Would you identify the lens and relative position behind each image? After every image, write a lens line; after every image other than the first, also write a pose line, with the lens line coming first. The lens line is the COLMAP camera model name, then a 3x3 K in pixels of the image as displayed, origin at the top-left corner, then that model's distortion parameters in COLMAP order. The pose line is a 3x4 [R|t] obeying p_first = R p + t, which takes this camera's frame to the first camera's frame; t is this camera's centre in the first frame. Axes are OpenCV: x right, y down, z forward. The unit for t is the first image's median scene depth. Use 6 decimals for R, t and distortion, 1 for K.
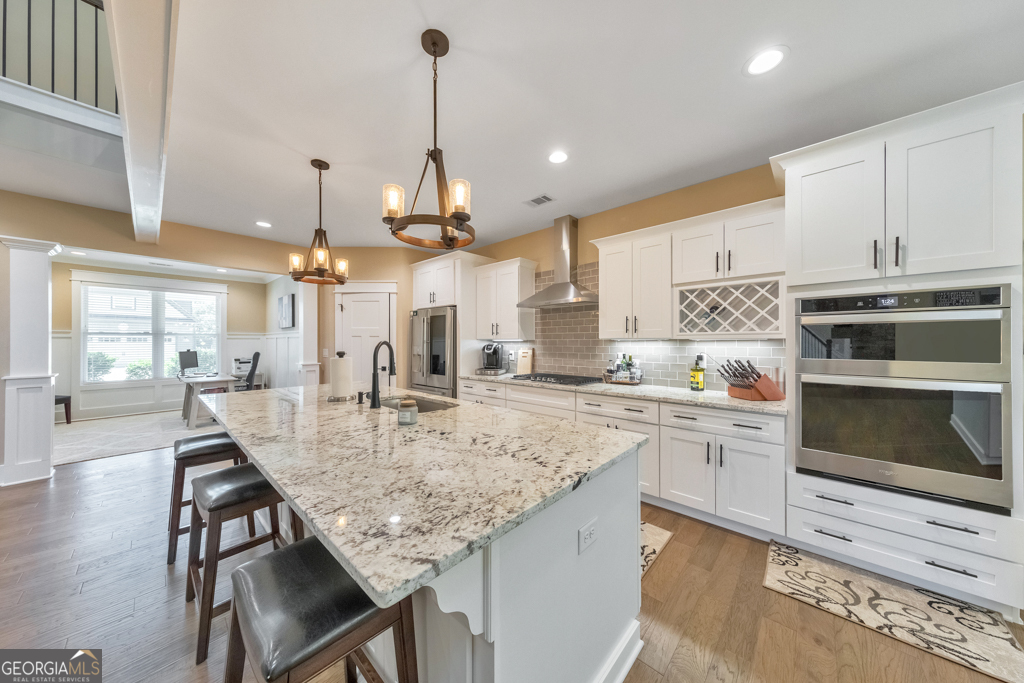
lens RADIAL K [[324.5, 0, 508.2], [0, 324.5, 341.5], [0, 0, 1]] dist [0.007735, -0.000082]
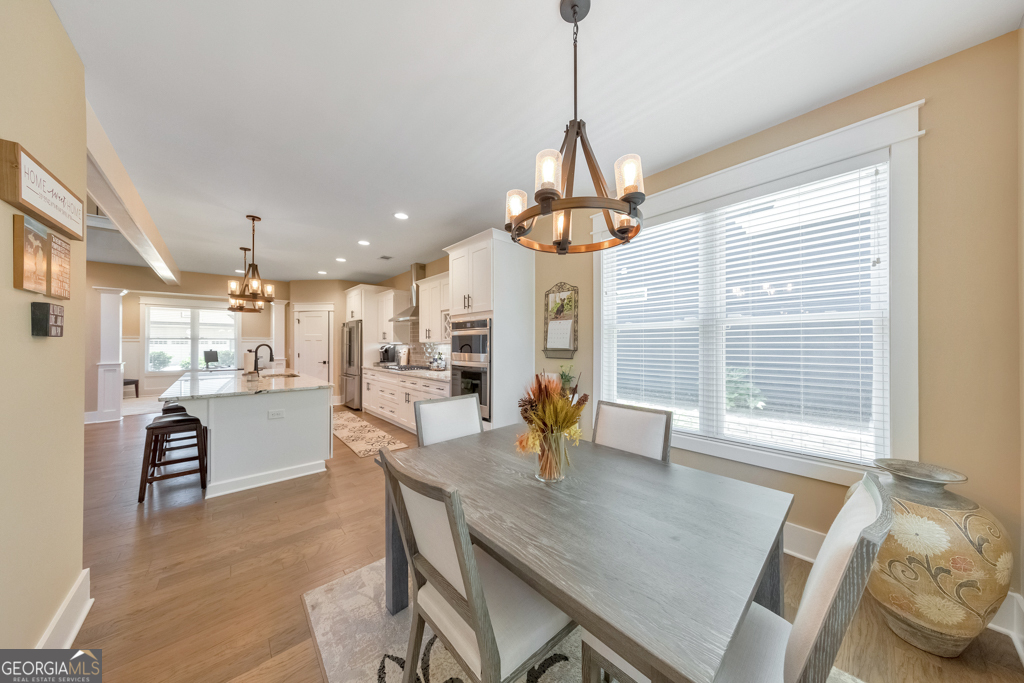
lens RADIAL K [[324.5, 0, 516.8], [0, 324.5, 342.4], [0, 0, 1]] dist [0.007735, -0.000082]
pose [[0.995534, -0.001192, -0.094400, 0.711667], [0.000955, 0.999996, -0.002556, -0.002410], [0.094403, 0.002454, 0.995531, -0.441712]]
